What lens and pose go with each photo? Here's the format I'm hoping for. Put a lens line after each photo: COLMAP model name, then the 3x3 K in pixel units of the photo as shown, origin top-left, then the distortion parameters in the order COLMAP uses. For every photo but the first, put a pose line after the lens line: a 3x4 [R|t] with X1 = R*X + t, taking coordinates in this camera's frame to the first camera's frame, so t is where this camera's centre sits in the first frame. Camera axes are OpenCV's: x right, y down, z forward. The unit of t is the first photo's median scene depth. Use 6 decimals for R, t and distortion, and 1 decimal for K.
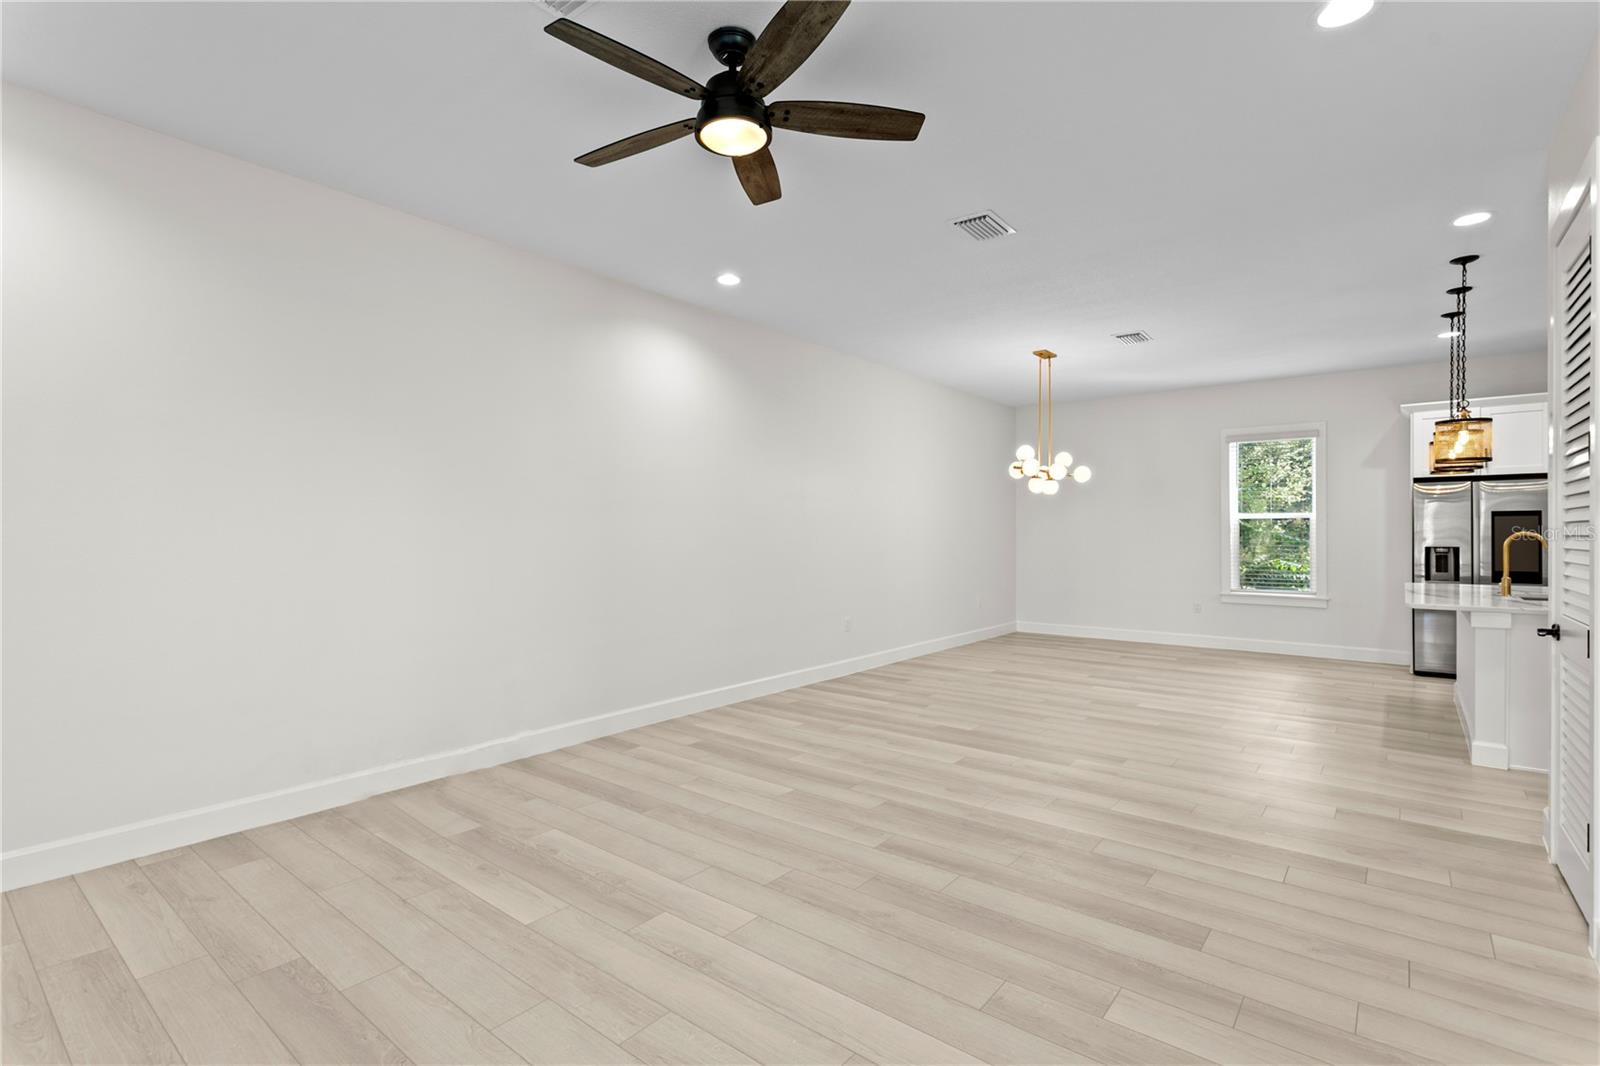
lens RADIAL K [[761.4, 0, 773.7], [0, 761.4, 536.5], [0, 0, 1]] dist [-0.000115, 0.000460]
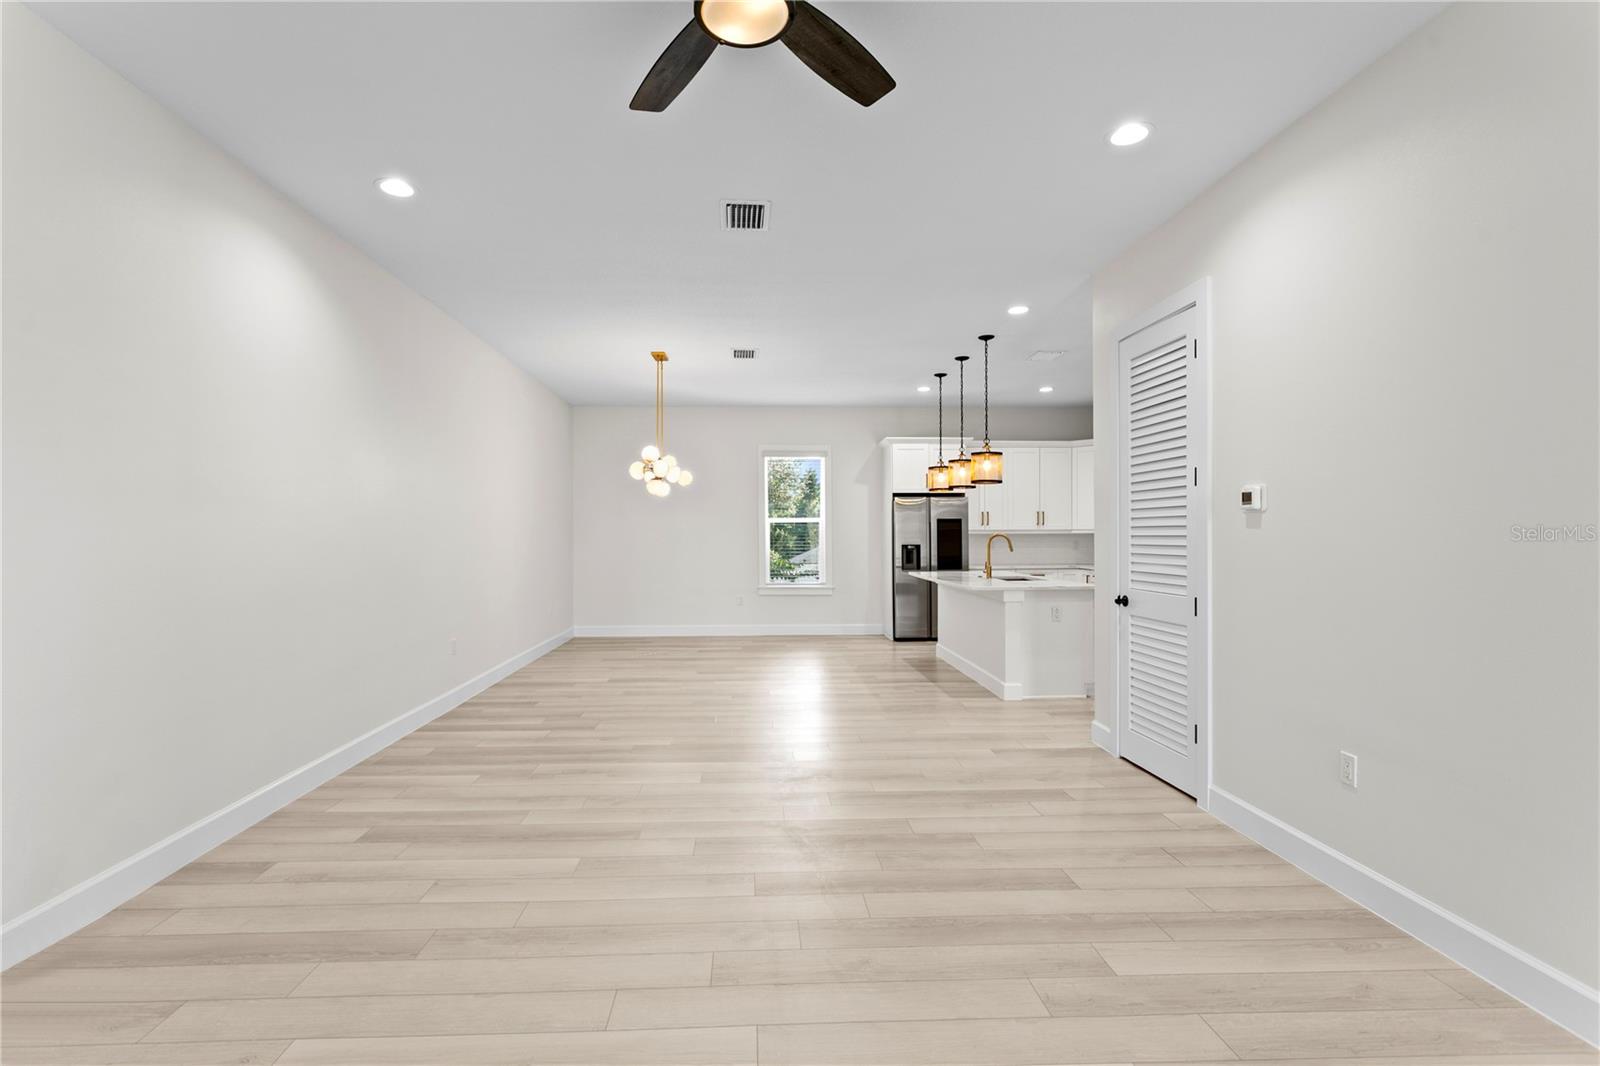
lens RADIAL K [[761.4, 0, 782.5], [0, 761.4, 531.4], [0, 0, 1]] dist [-0.000115, 0.000460]
pose [[0.736429, 0.002698, 0.676509, -0.214462], [0.004143, 0.999955, -0.008498, 0.000612], [-0.676502, 0.009060, 0.736385, 0.165801]]
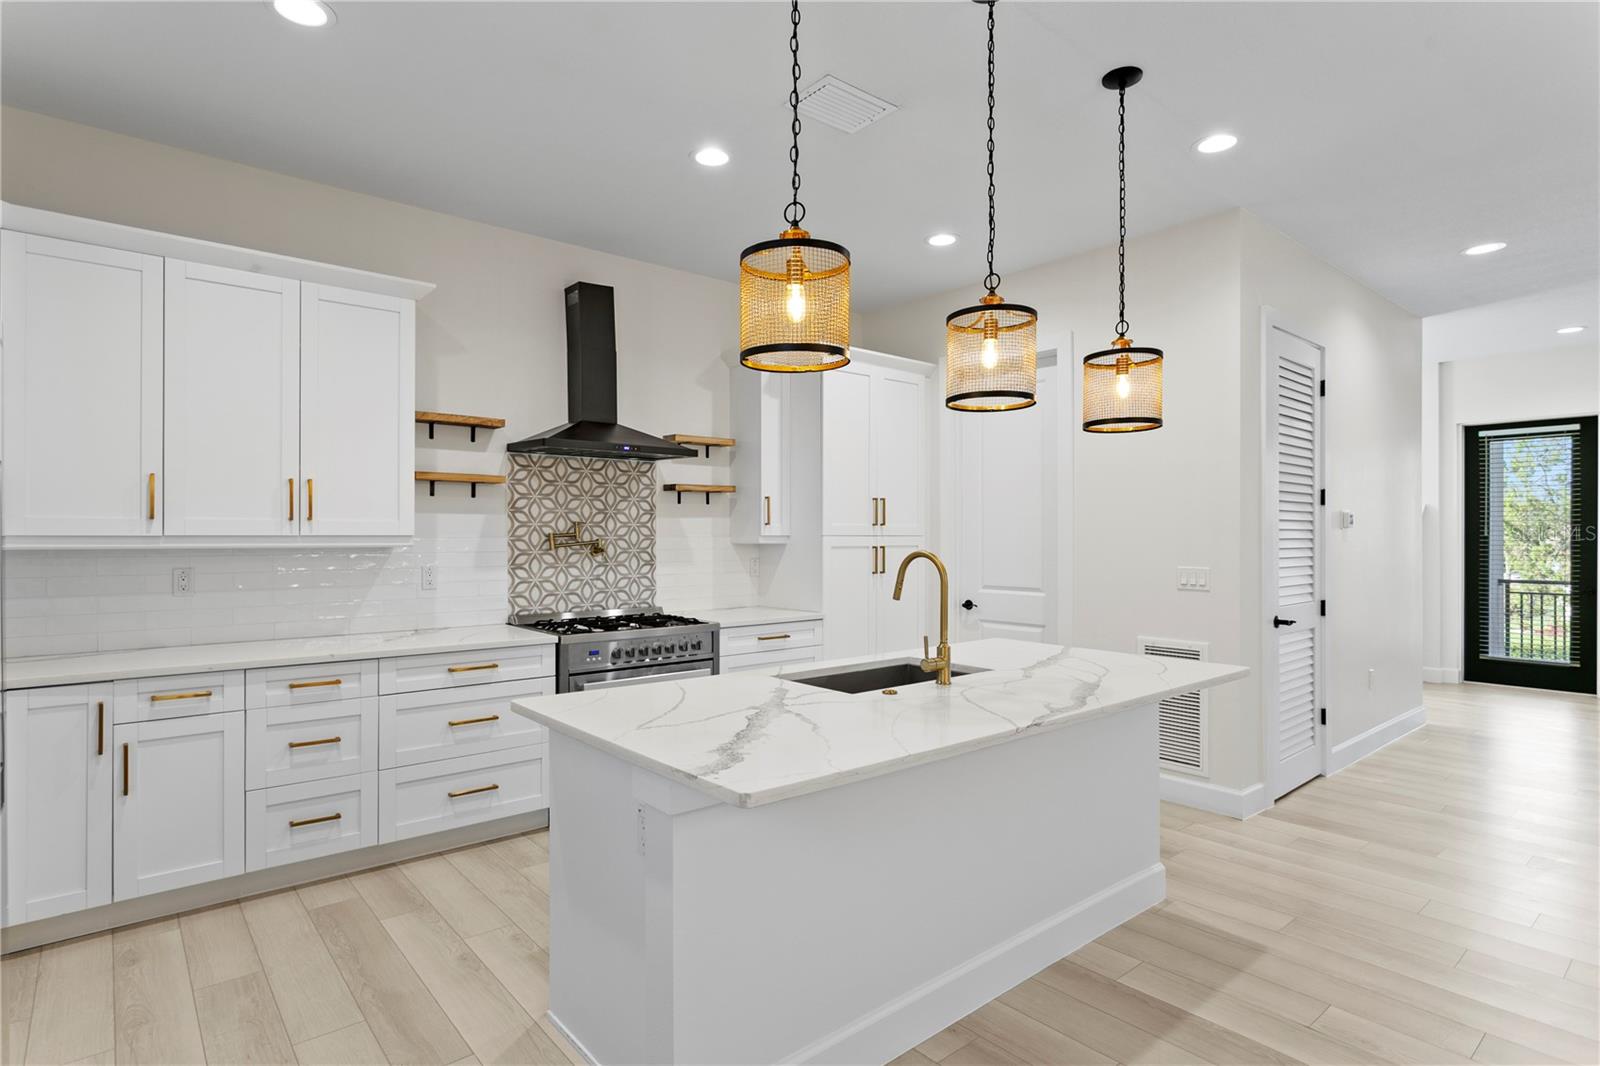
lens RADIAL K [[810.4, 0, 781.4], [0, 810.4, 532.9], [0, 0, 1]] dist [-0.002832, 0.002635]
pose [[-0.982856, 0.004442, 0.184324, 0.731791], [0.004113, 0.999989, -0.002171, -0.012446], [-0.184331, -0.001375, -0.982863, 1.157382]]
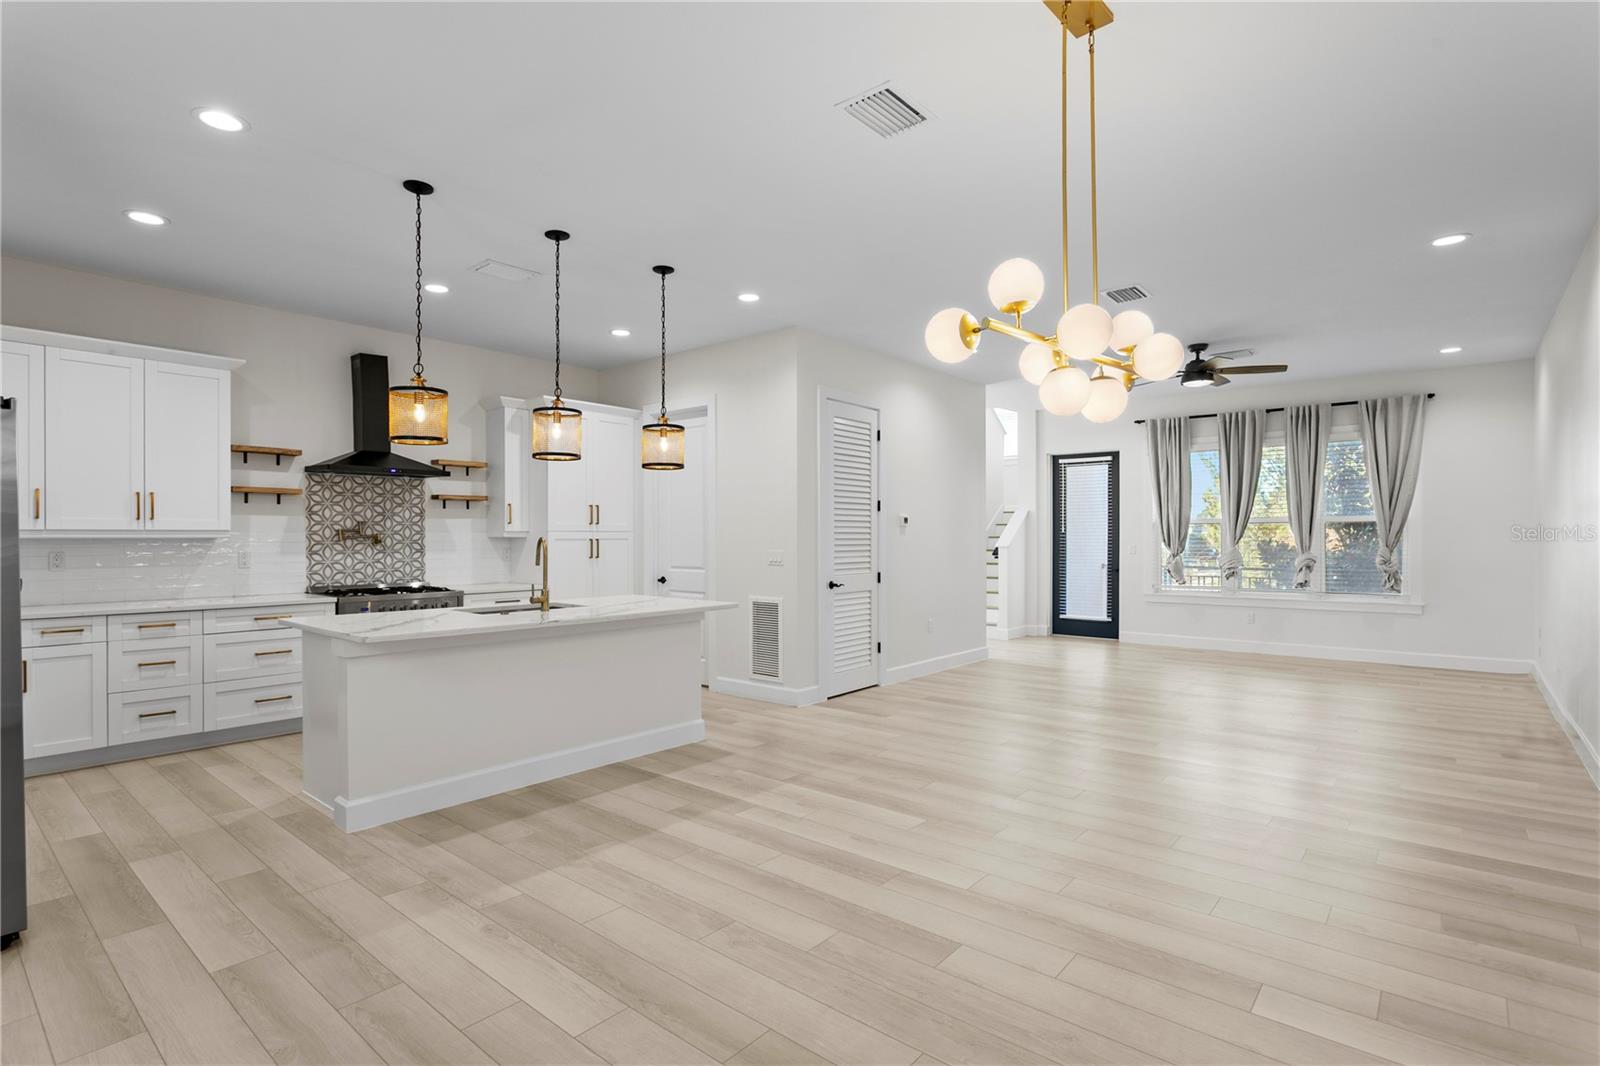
lens RADIAL K [[770.2, 0, 776.4], [0, 770.2, 537.6], [0, 0, 1]] dist [-0.016559, 0.008059]
pose [[-0.999744, 0.005664, 0.021897, 0.513966], [0.005743, 0.999977, 0.003530, -0.005015], [-0.021876, 0.003655, -0.999754, 1.418243]]
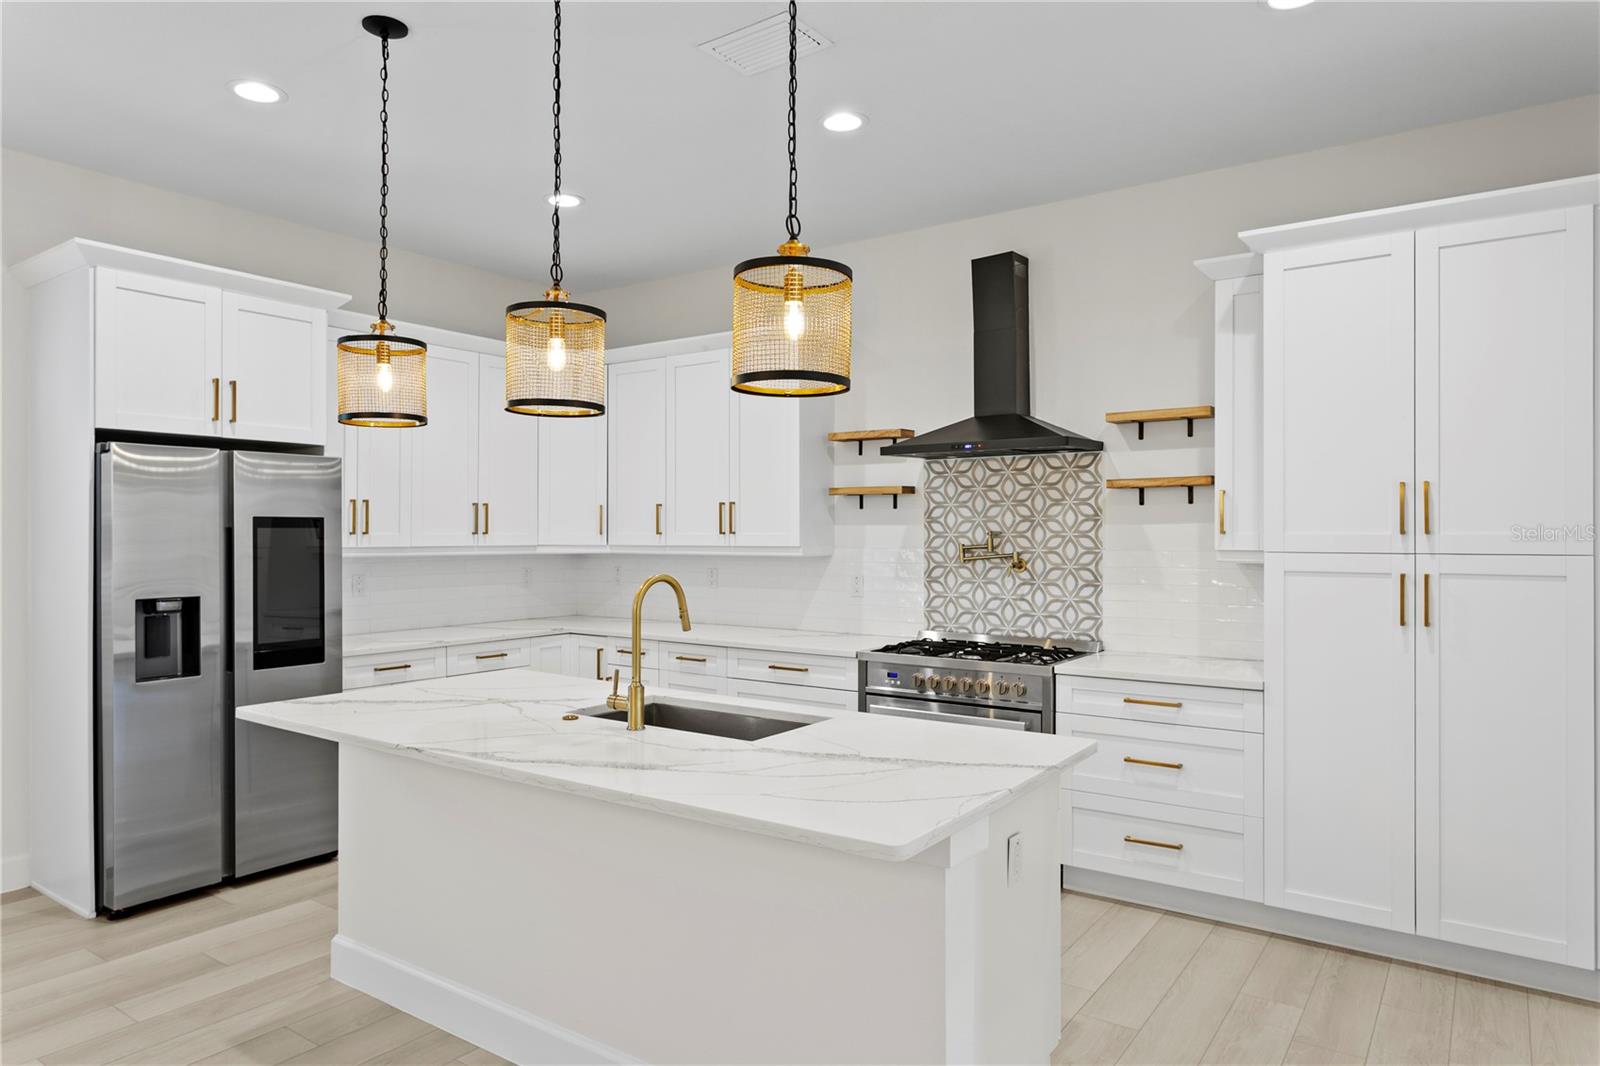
lens RADIAL K [[980.3, 0, 783.6], [0, 980.3, 533.1], [0, 0, 1]] dist [-0.031728, 0.010351]
pose [[-0.080626, 0.004695, 0.996733, 0.325519], [0.002873, 0.999986, -0.004478, -0.020080], [-0.996740, 0.002503, -0.080639, 0.732752]]
